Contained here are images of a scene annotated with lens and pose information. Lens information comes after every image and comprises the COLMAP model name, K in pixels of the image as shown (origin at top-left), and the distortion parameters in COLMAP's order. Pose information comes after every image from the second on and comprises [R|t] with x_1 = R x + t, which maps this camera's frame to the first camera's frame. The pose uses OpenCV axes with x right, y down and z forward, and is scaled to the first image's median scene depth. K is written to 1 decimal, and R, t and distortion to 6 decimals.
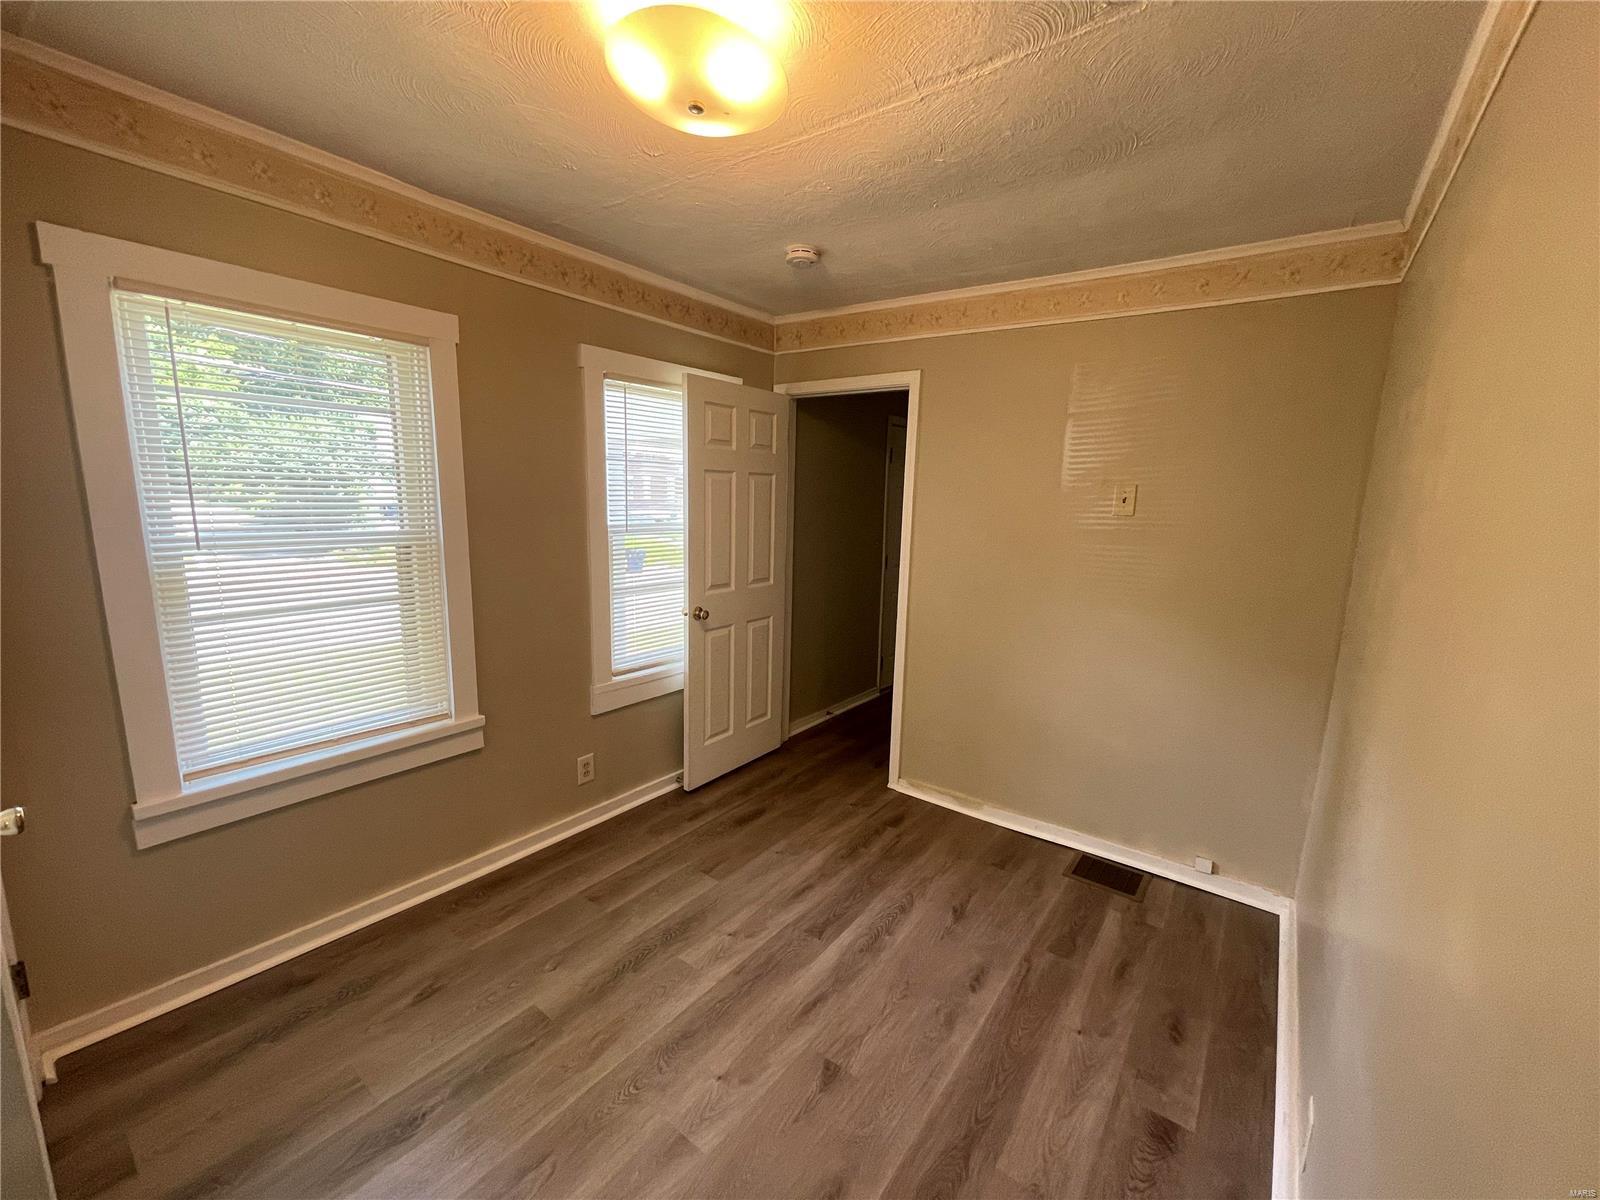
lens RADIAL K [[654.9, 0, 797.1], [0, 654.9, 606.8], [0, 0, 1]] dist [0.000064, 0.000044]
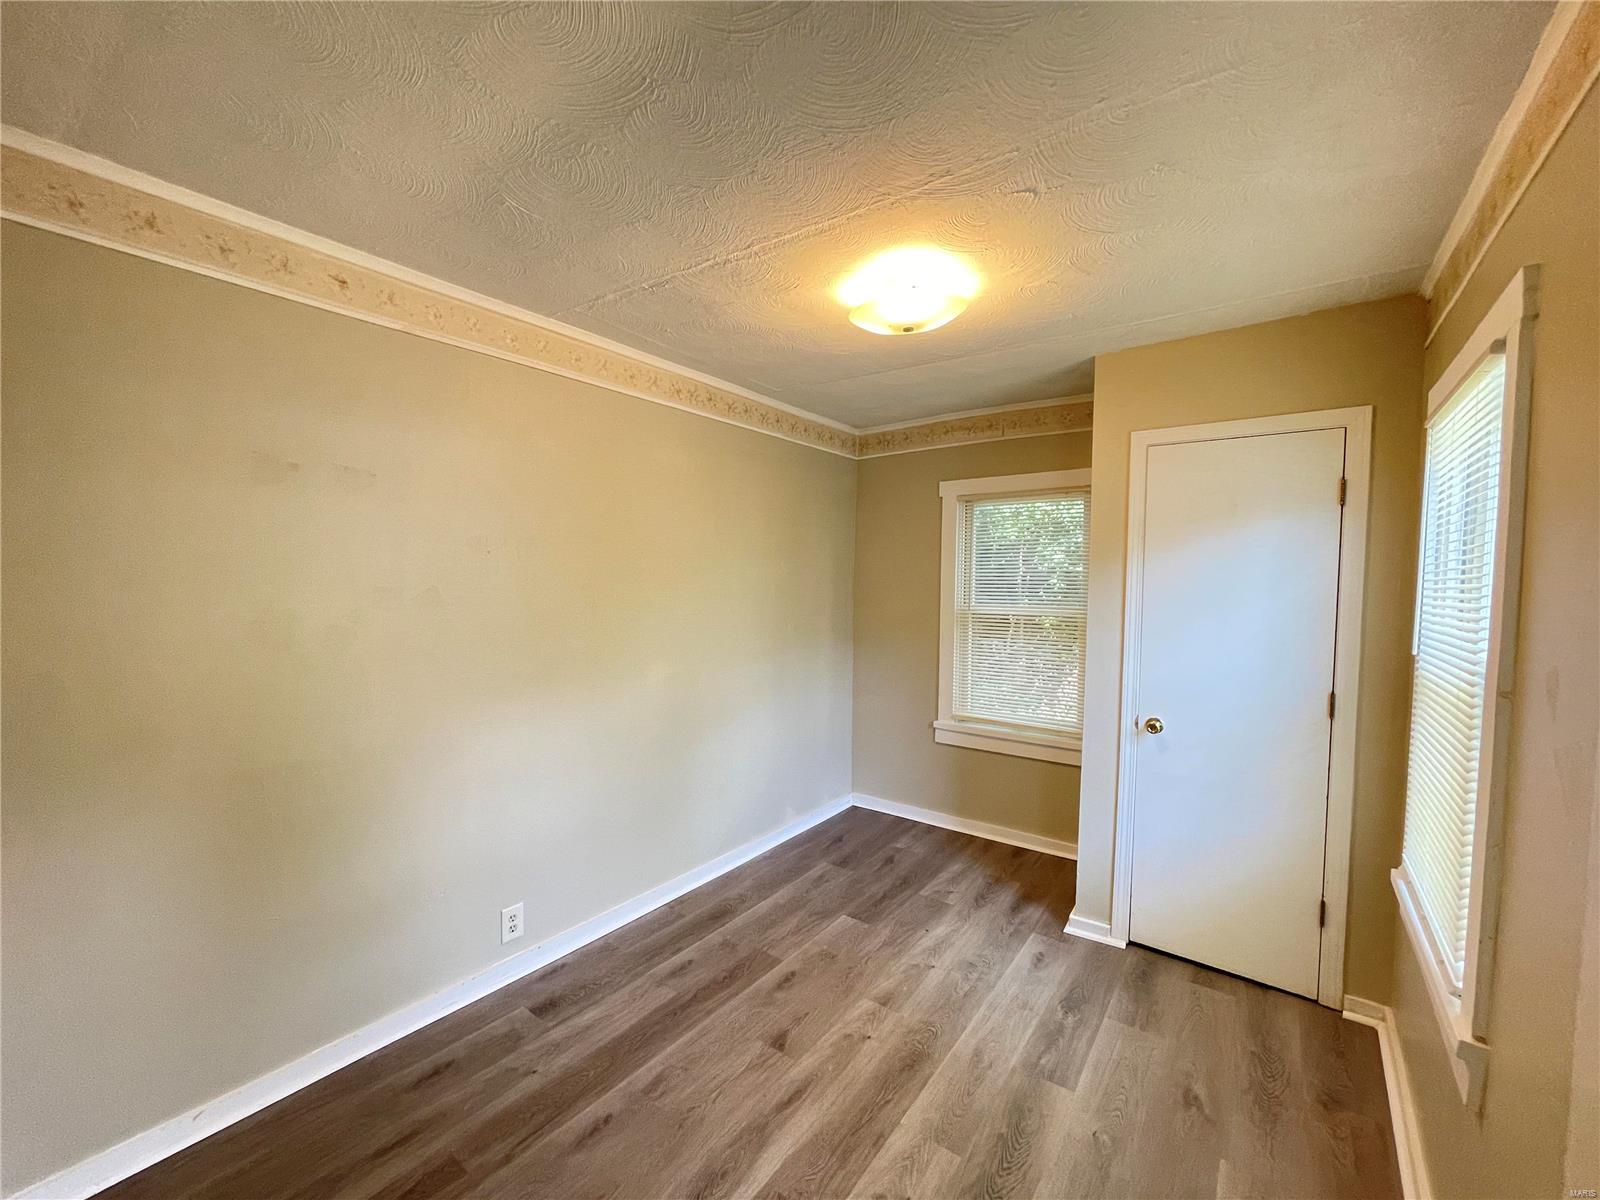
lens RADIAL K [[654.9, 0, 797.1], [0, 654.9, 606.8], [0, 0, 1]] dist [0.000064, 0.000044]
pose [[-0.998794, -0.048458, -0.007898, 0.062191], [-0.049039, 0.976700, 0.208931, -0.308848], [-0.002410, 0.209066, -0.977899, 1.889894]]
